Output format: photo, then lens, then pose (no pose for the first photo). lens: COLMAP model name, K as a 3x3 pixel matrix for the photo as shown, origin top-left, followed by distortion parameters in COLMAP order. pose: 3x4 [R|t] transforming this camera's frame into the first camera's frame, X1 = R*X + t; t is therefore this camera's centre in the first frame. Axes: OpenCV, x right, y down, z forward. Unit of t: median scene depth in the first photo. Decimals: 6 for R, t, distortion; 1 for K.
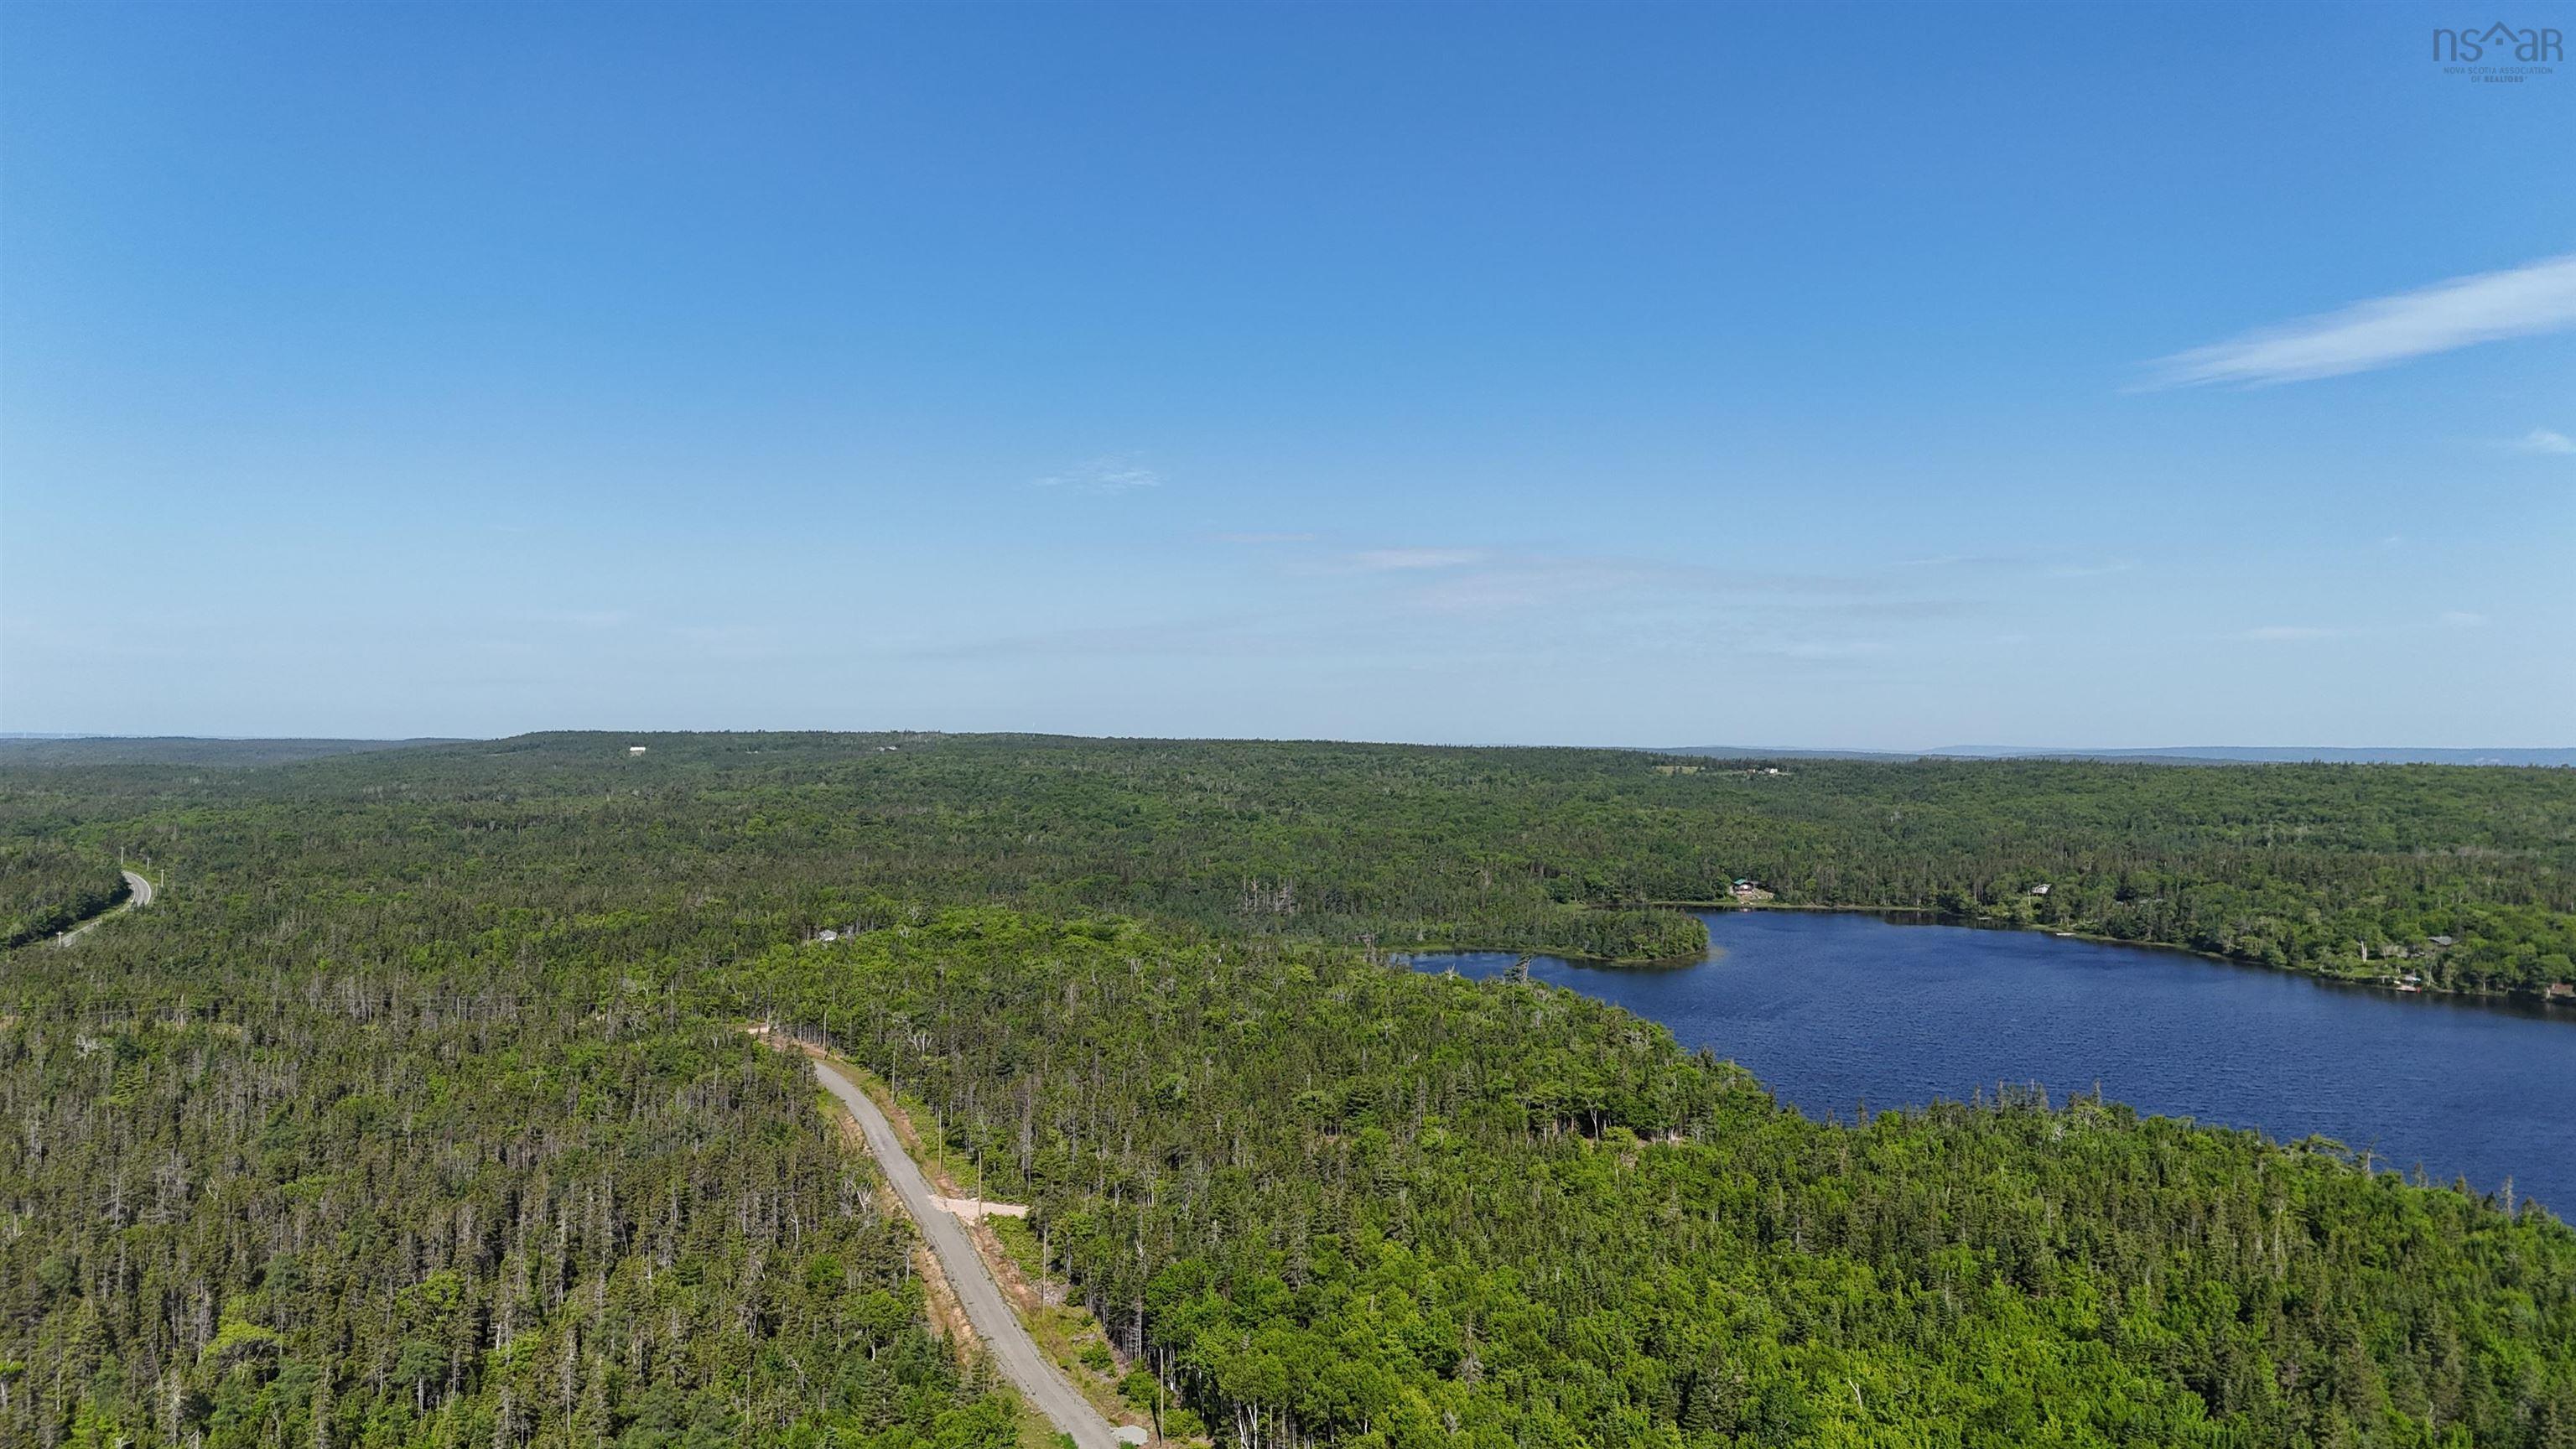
lens RADIAL K [[1890.5, 0, 1278.5], [0, 1890.5, 726.6], [0, 0, 1]] dist [0.099555, -0.106390]
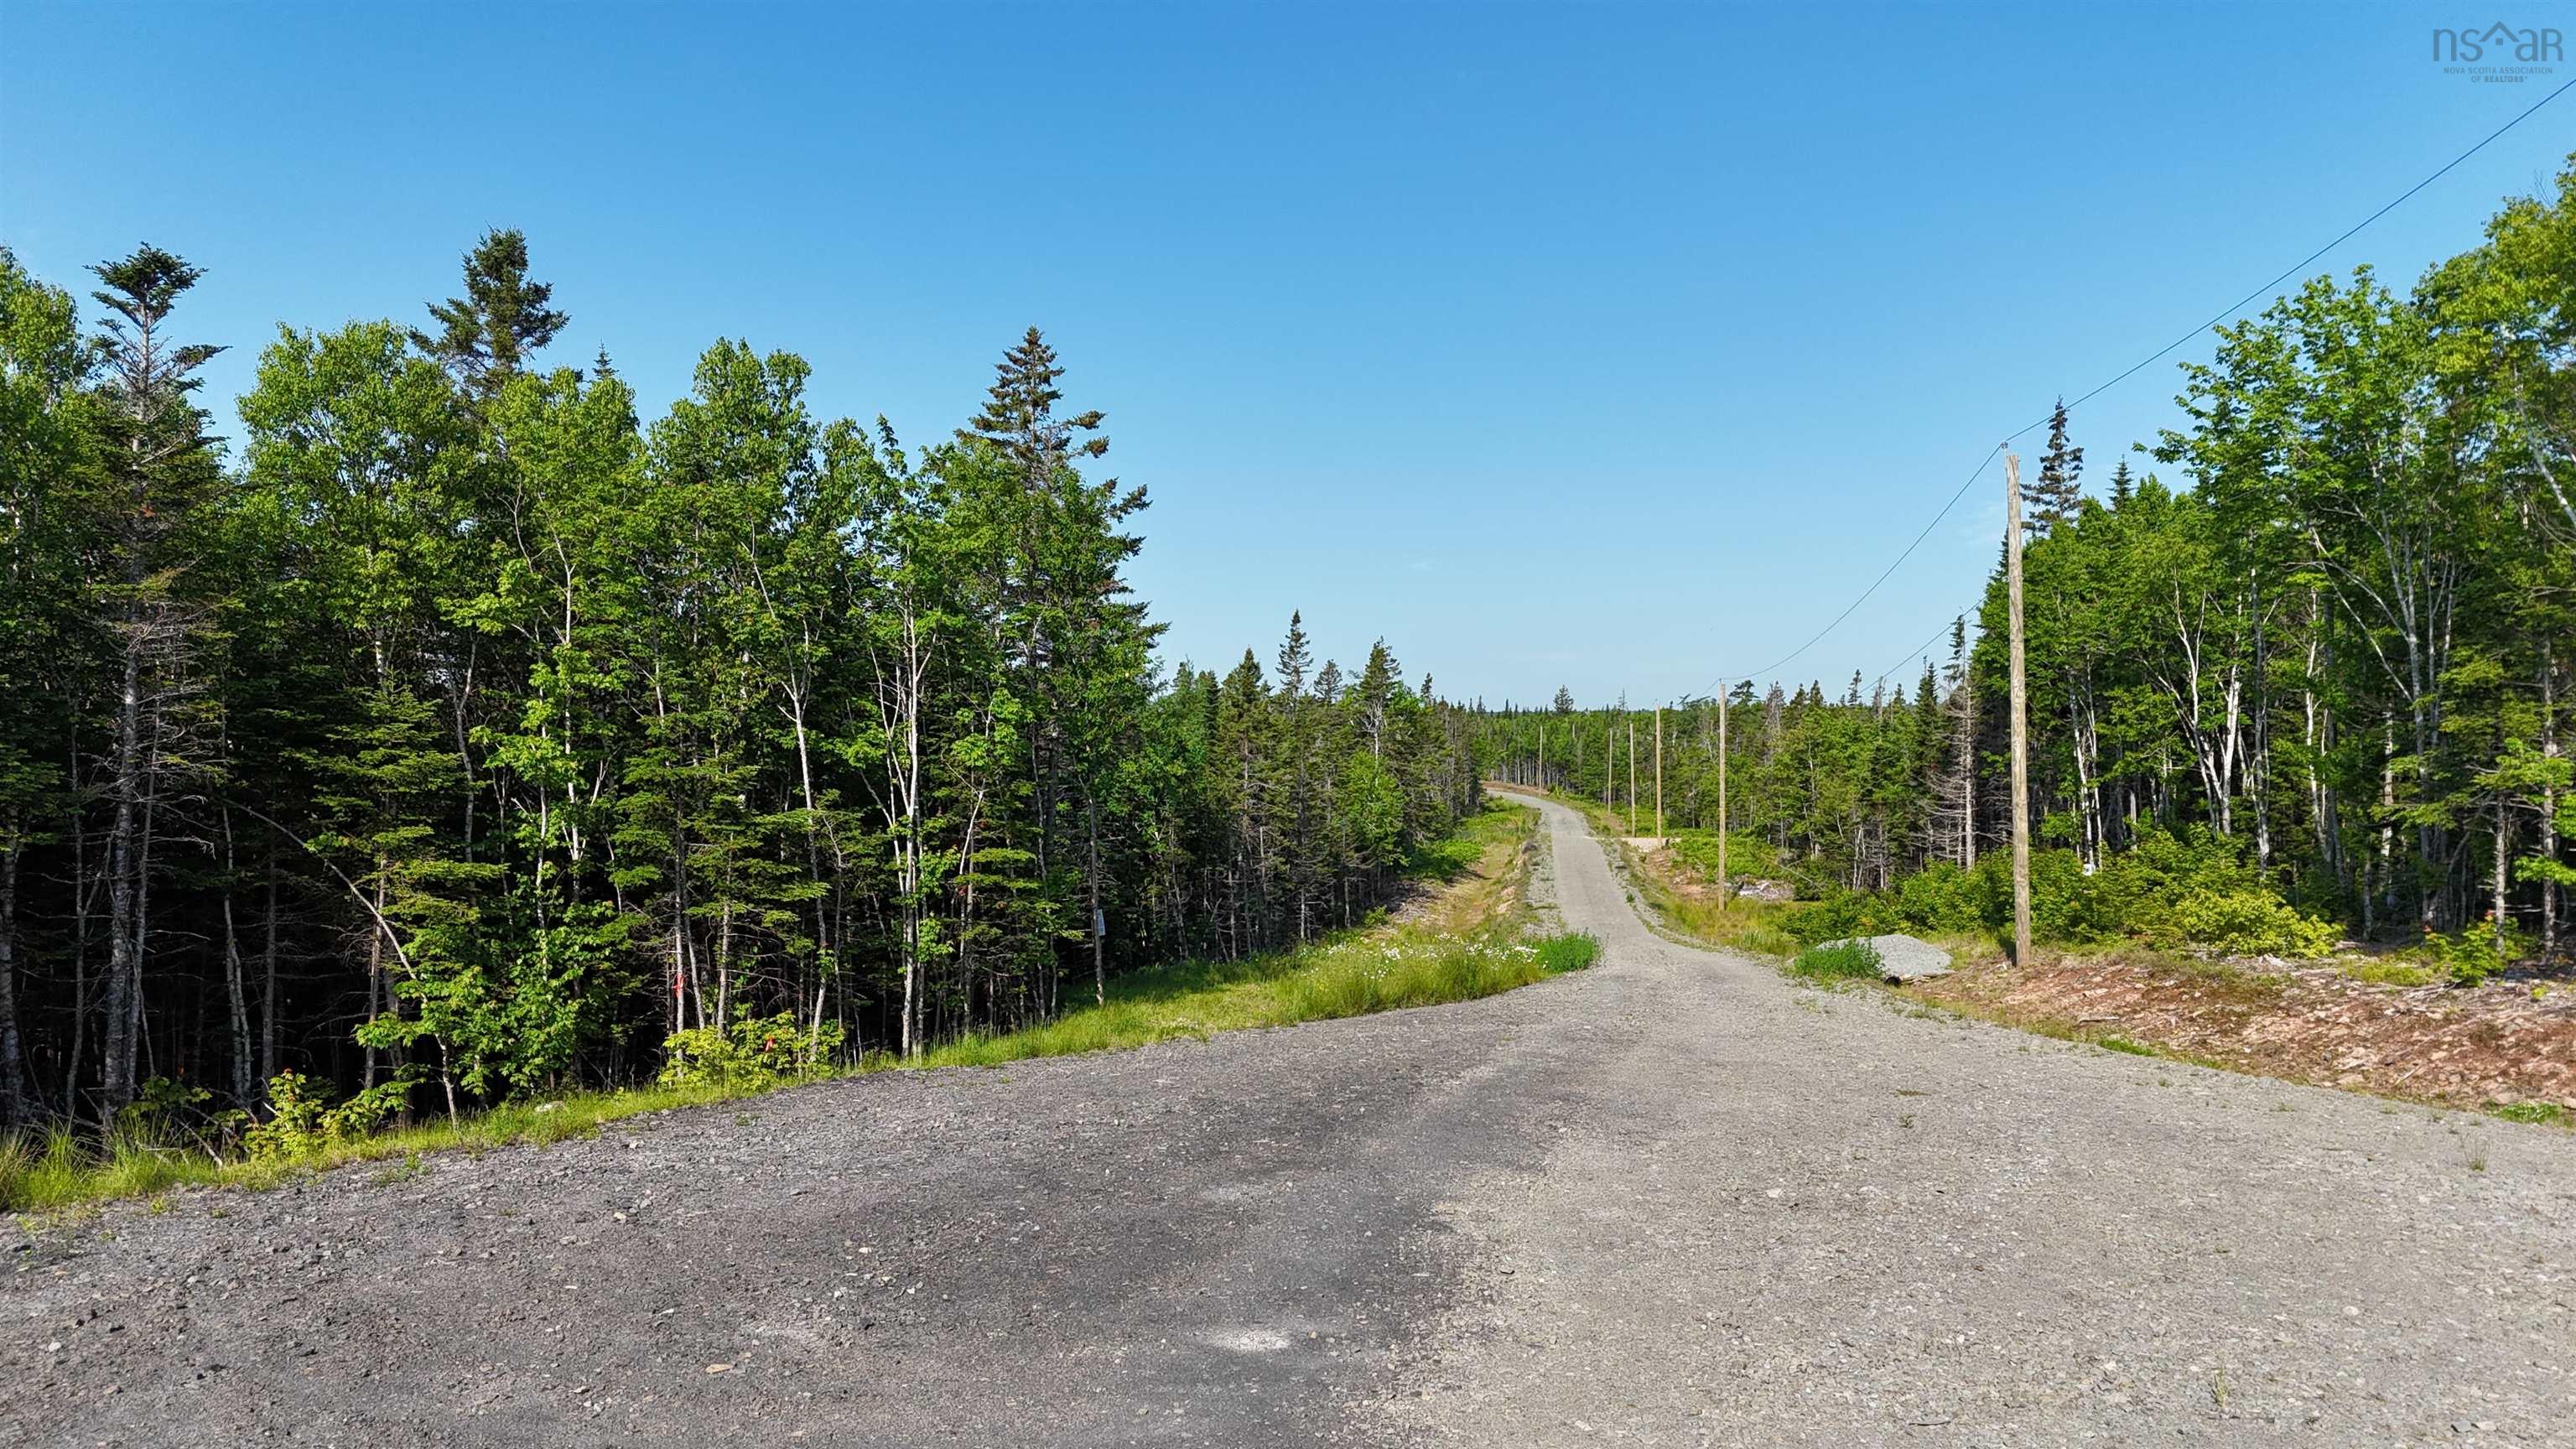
lens RADIAL K [[1890.5, 0, 1278.5], [0, 1890.5, 726.6], [0, 0, 1]] dist [0.099555, -0.106390]
pose [[0.893703, -0.011532, -0.448511, -0.011030], [0.008550, 0.999926, -0.008672, 0.093955], [0.448577, 0.003915, 0.893735, 0.213043]]
